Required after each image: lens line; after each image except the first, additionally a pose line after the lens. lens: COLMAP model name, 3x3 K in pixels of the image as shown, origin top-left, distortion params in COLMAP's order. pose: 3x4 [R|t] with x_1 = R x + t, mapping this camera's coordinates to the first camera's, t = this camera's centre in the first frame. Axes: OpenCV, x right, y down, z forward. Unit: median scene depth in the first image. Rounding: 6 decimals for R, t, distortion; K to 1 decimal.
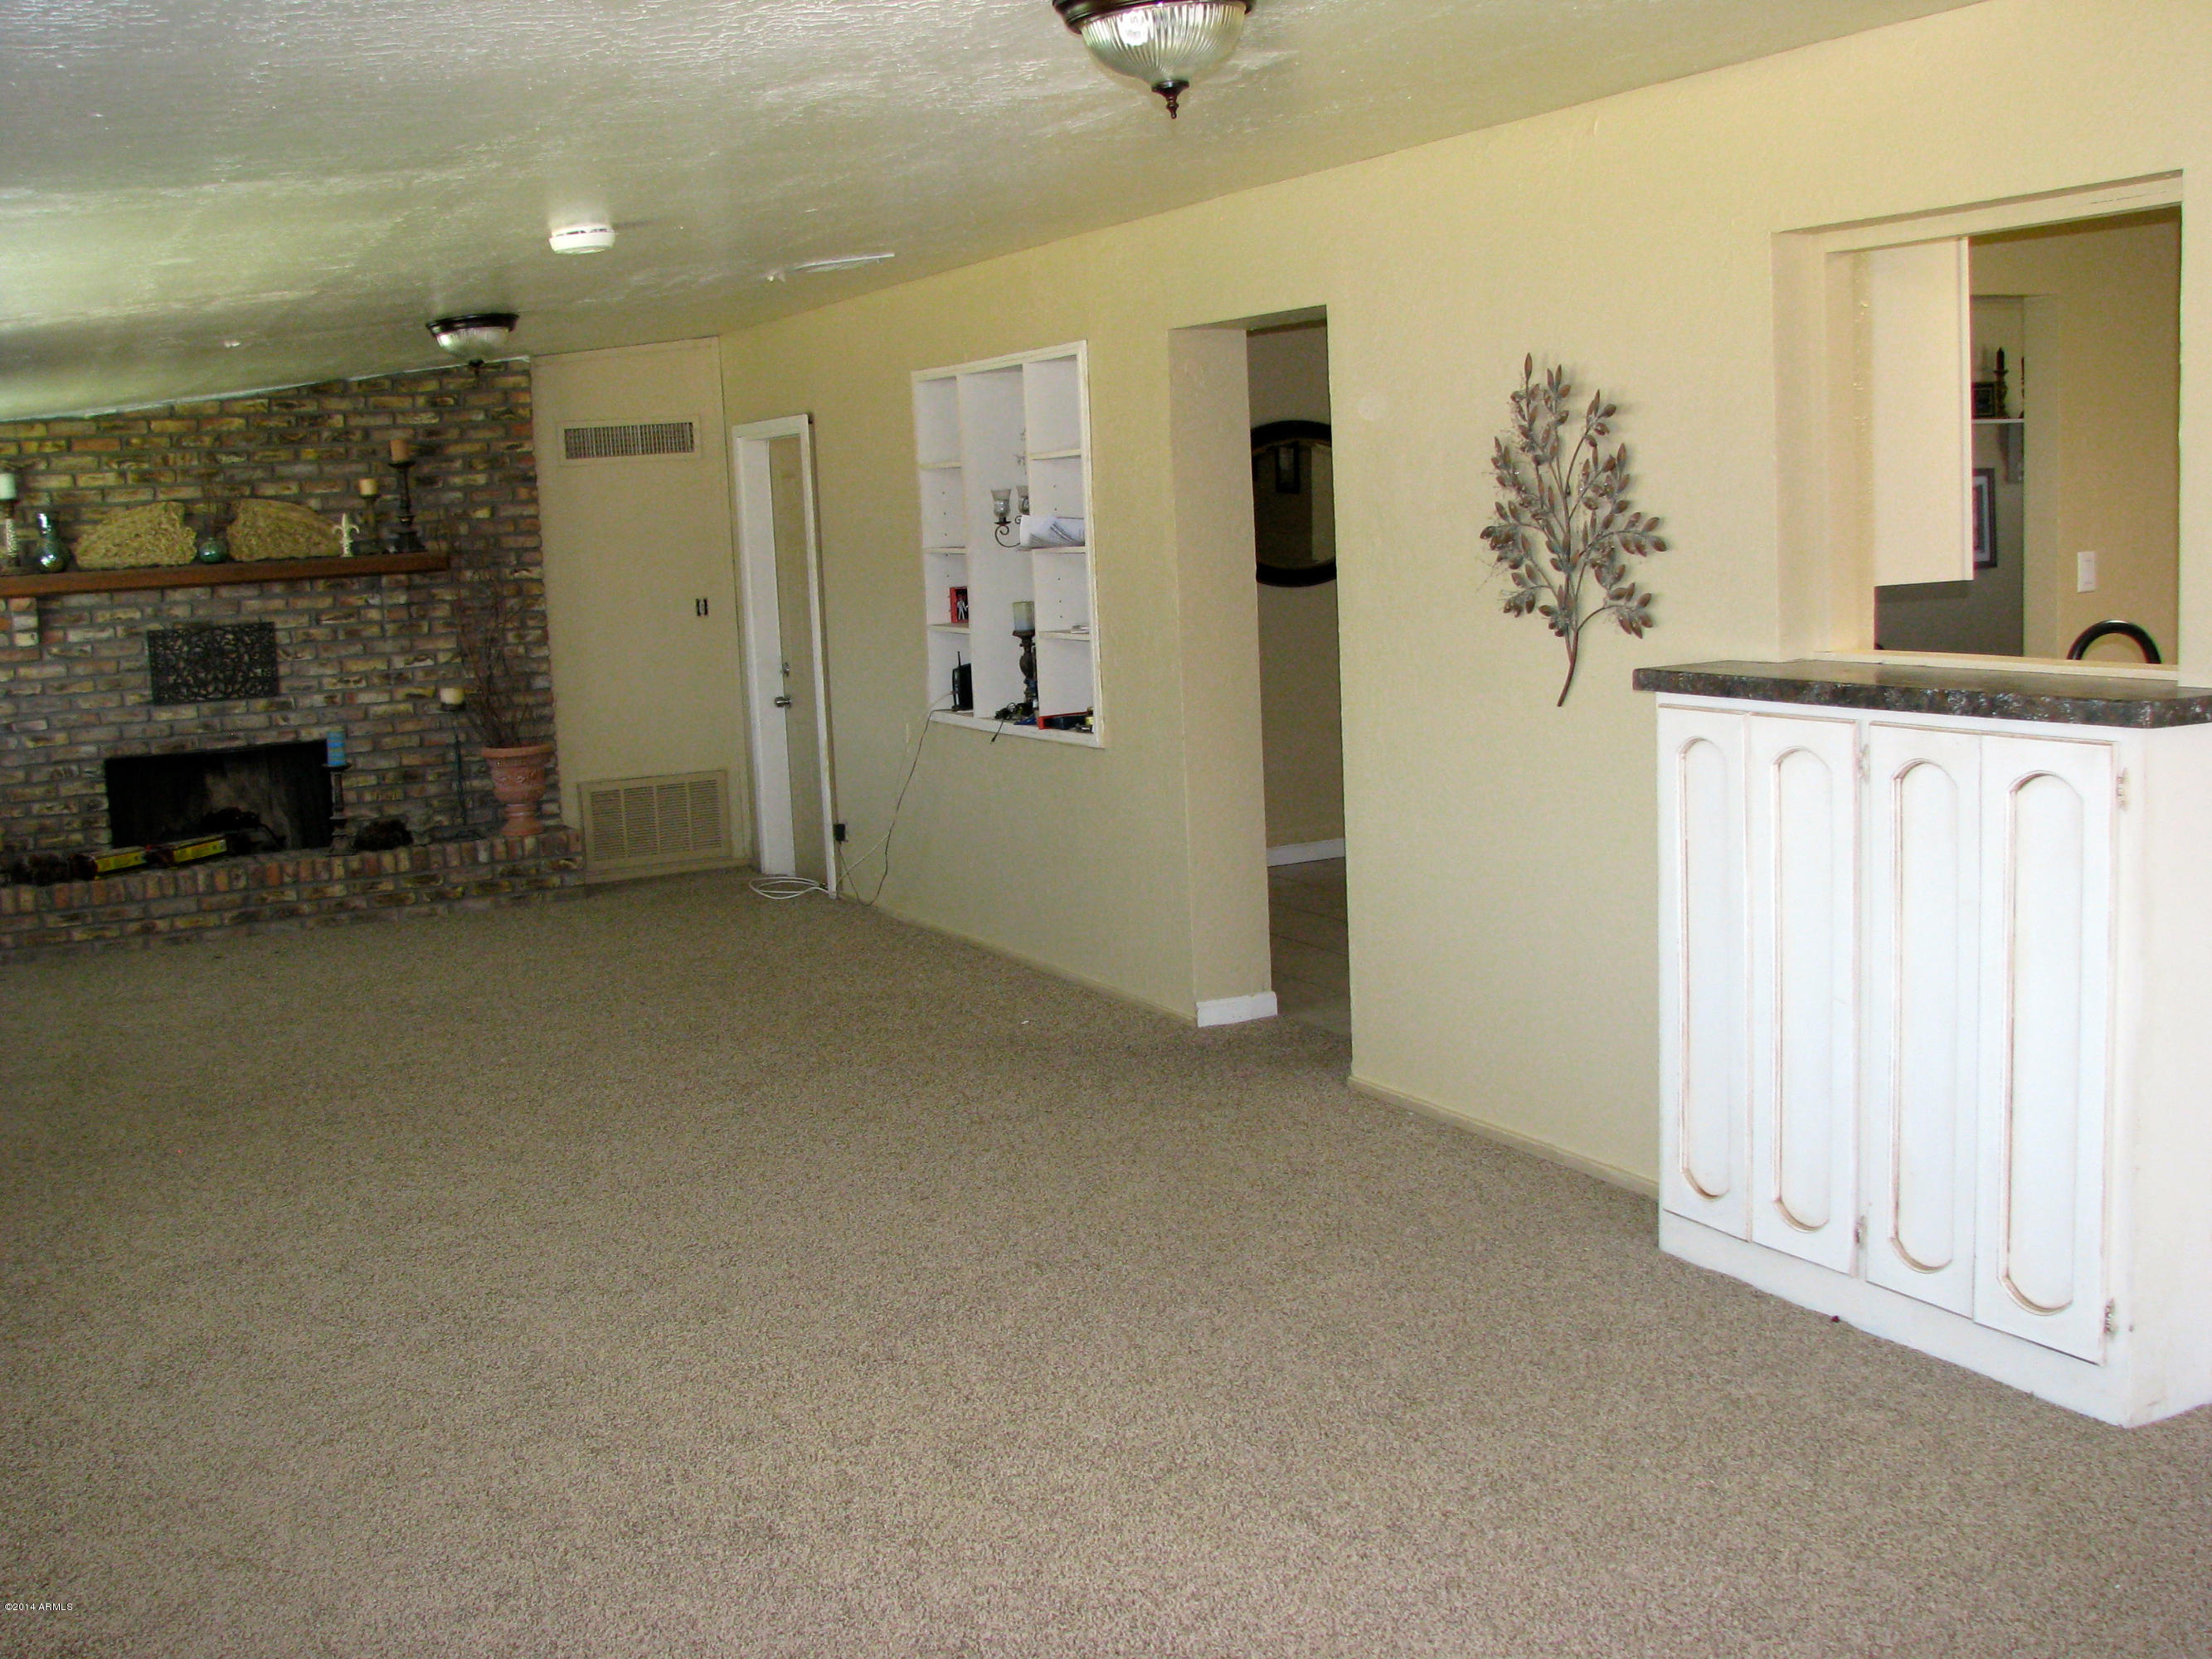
lens RADIAL K [[2364.0, 0, 1106.0], [0, 2364.0, 829.5], [0, 0, 1]] dist [-0.209283, 0.276282]
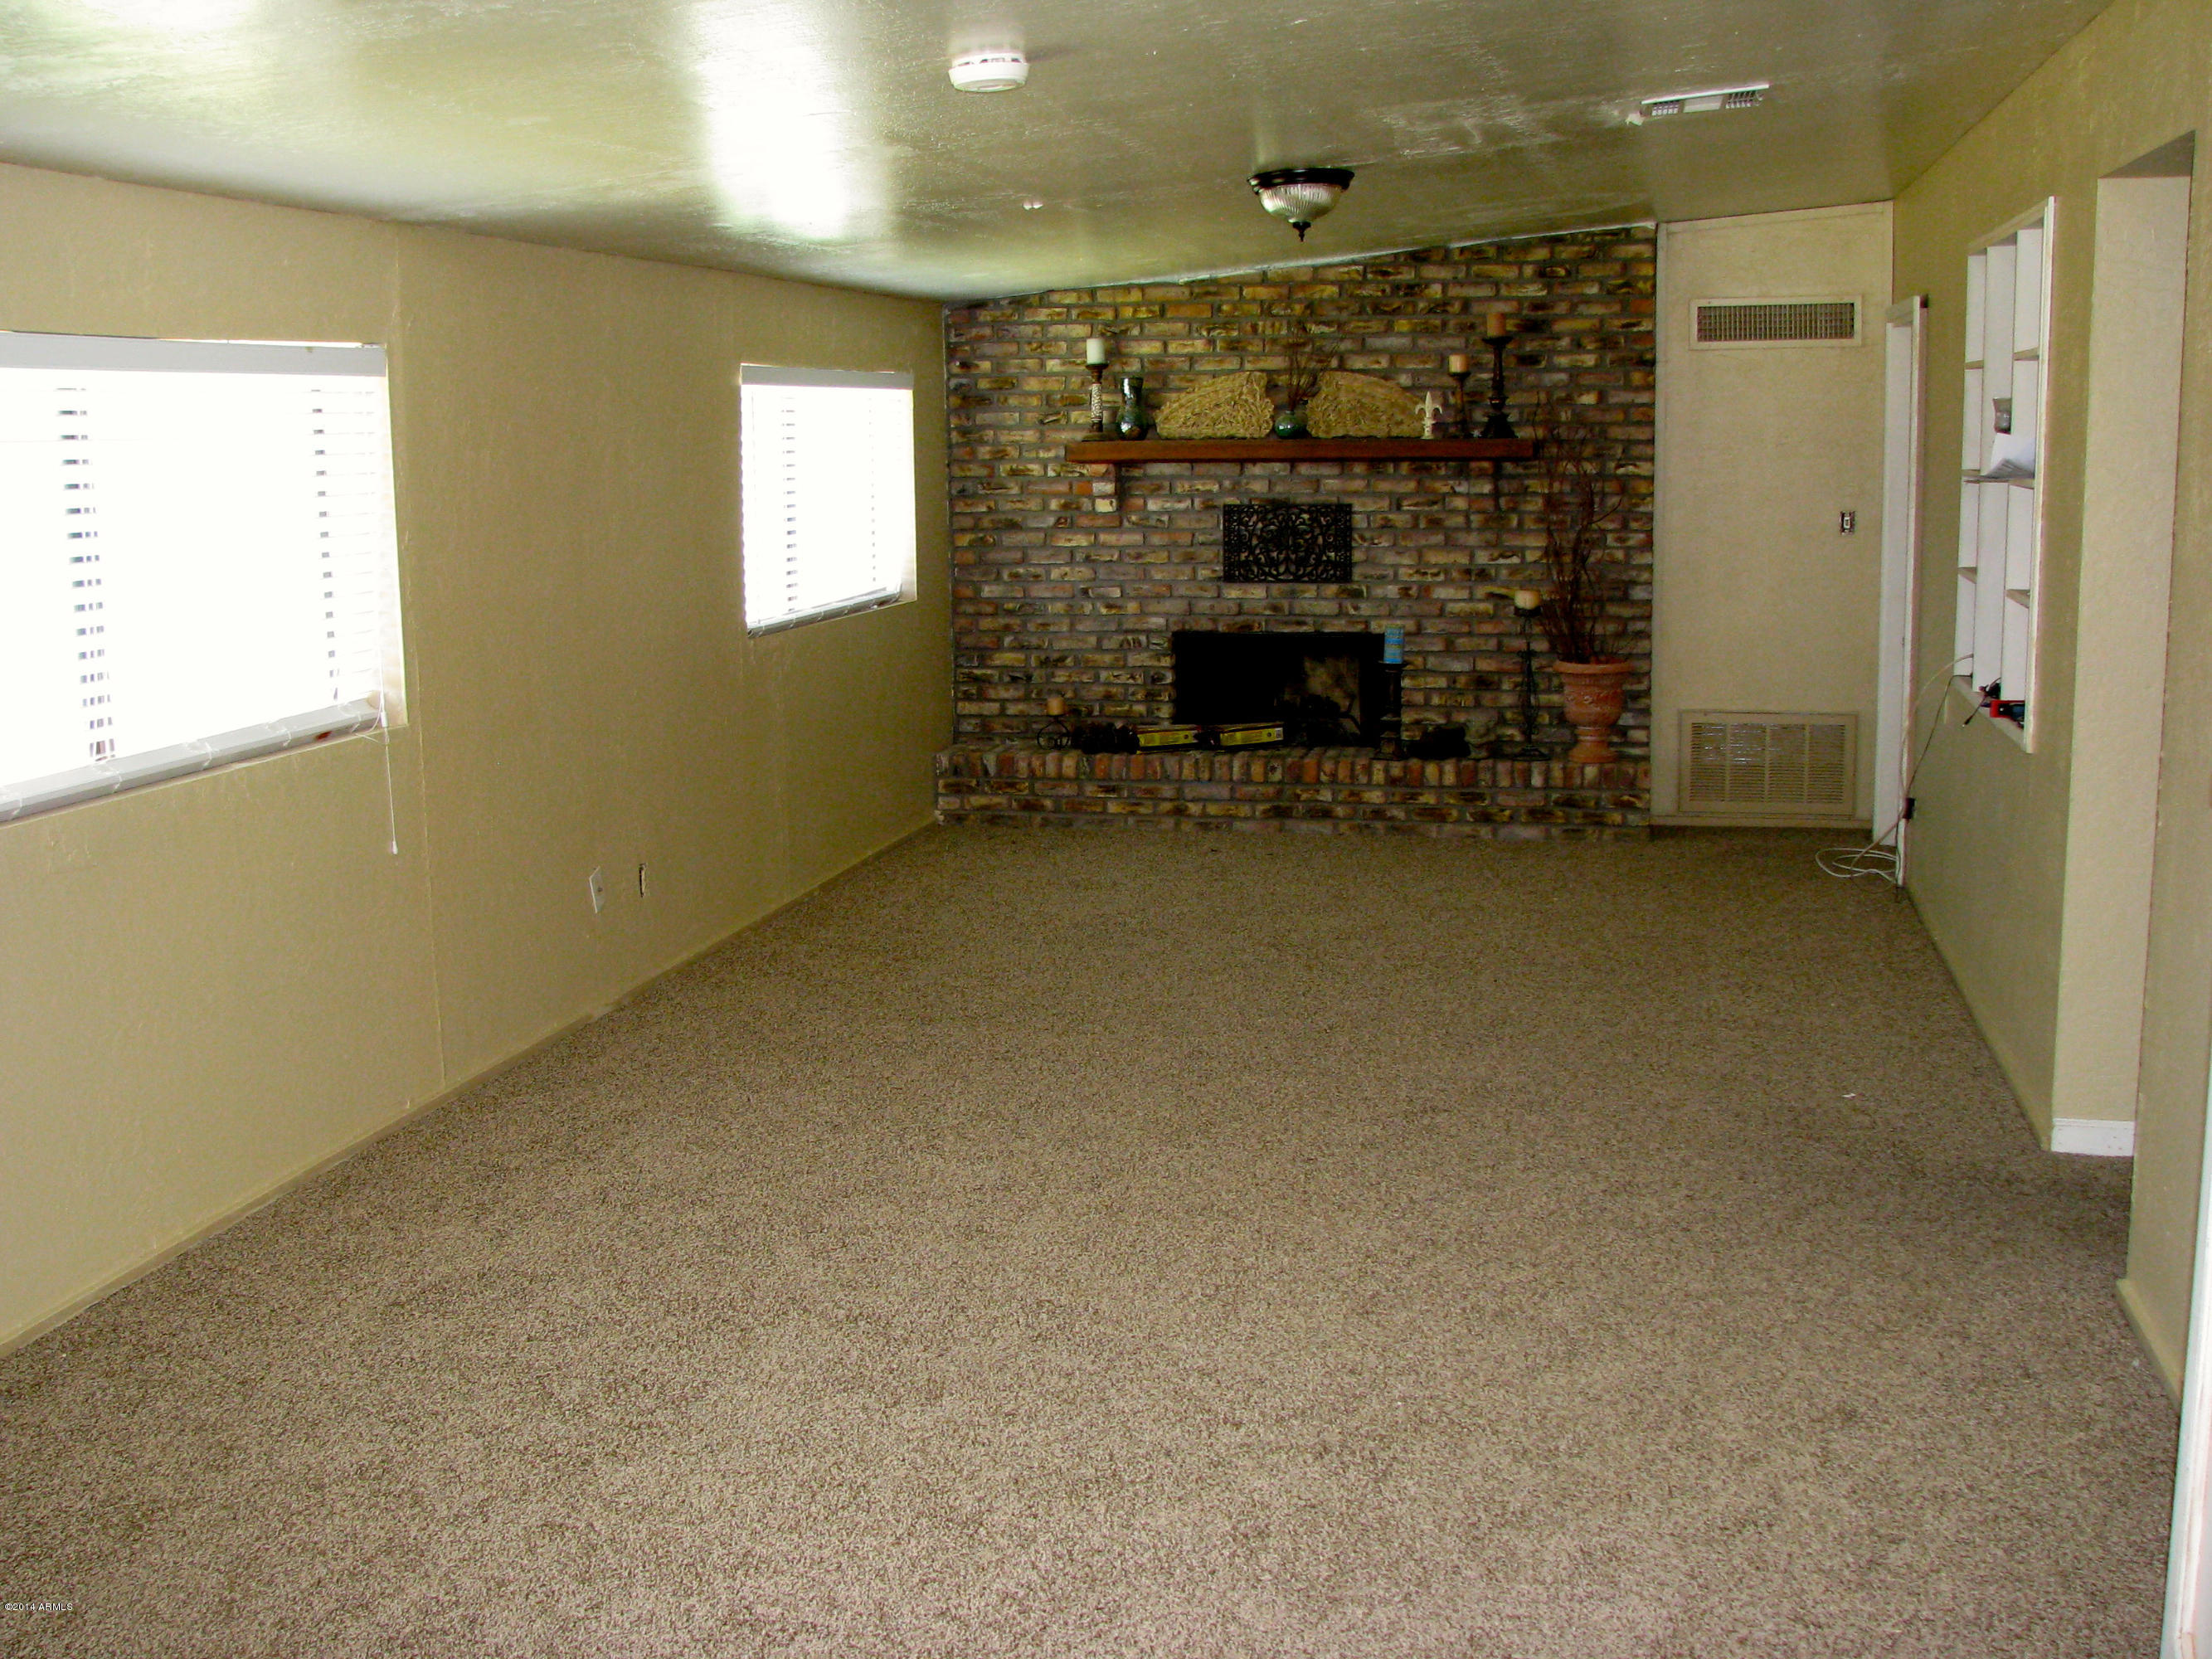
lens RADIAL K [[2364.0, 0, 1106.0], [0, 2364.0, 829.5], [0, 0, 1]] dist [-0.209283, 0.276282]
pose [[0.767146, 0.140108, -0.625985, 0.179959], [-0.106889, 0.990133, 0.090618, -0.034894], [0.632504, -0.002607, 0.774553, 0.197973]]
